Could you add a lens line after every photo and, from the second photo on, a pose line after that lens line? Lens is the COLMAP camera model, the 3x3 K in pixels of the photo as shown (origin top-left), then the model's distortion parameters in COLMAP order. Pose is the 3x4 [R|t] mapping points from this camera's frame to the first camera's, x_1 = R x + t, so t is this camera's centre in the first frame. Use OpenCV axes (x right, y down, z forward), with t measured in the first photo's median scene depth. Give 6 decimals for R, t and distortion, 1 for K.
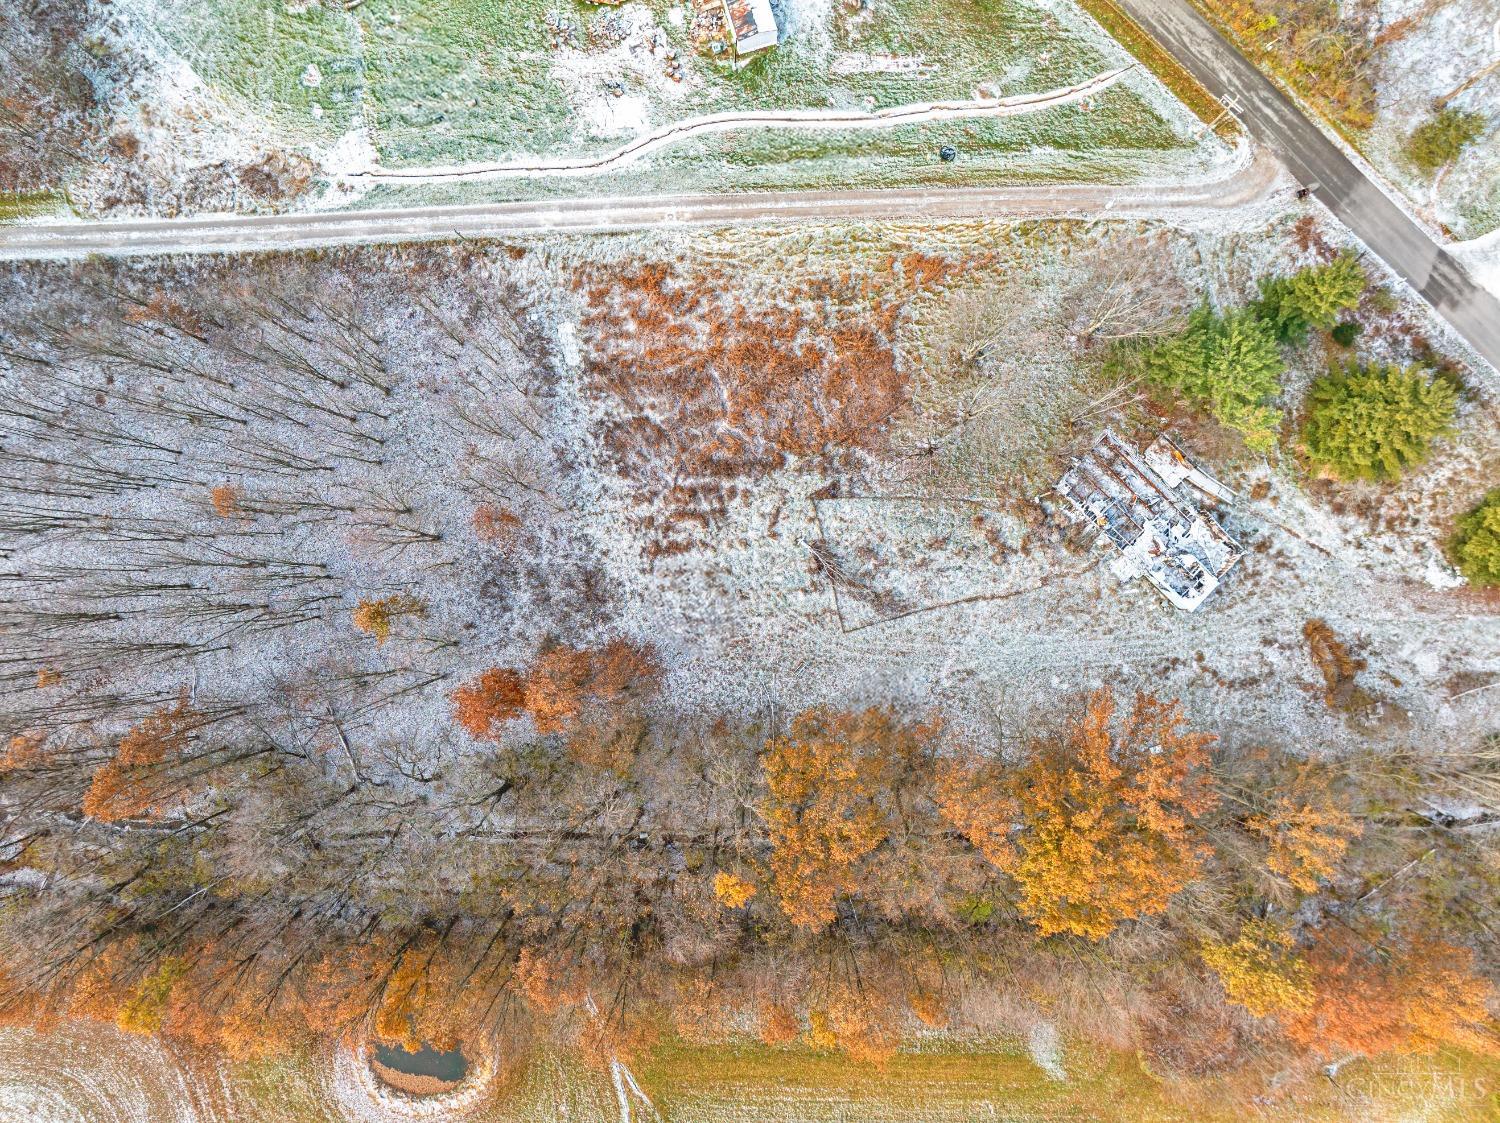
lens RADIAL K [[1058.7, 0, 758.3], [0, 1058.7, 554.8], [0, 0, 1]] dist [-0.051382, 0.019005]
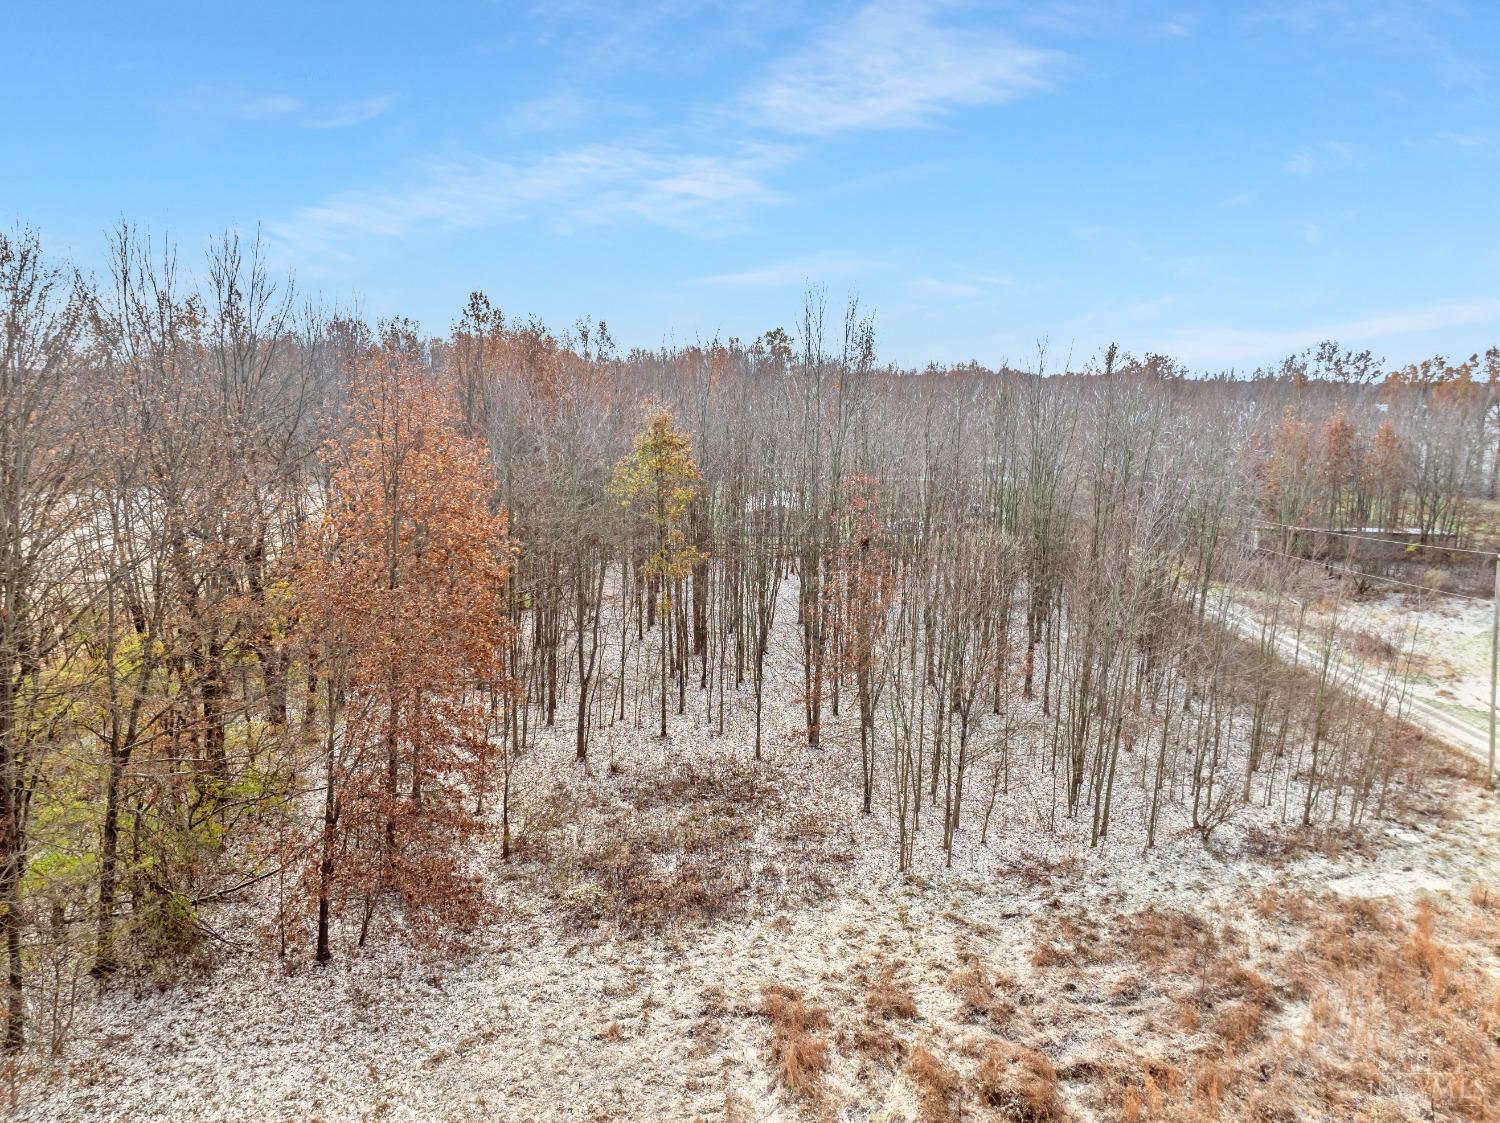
lens RADIAL K [[1058.7, 0, 750.2], [0, 1058.7, 575.8], [0, 0, 1]] dist [-0.051382, 0.019005]
pose [[-0.032065, 0.181362, -0.982893, 0.141785], [-0.999424, -0.016750, 0.029513, -0.000405], [-0.011111, 0.983274, 0.181795, 0.843728]]
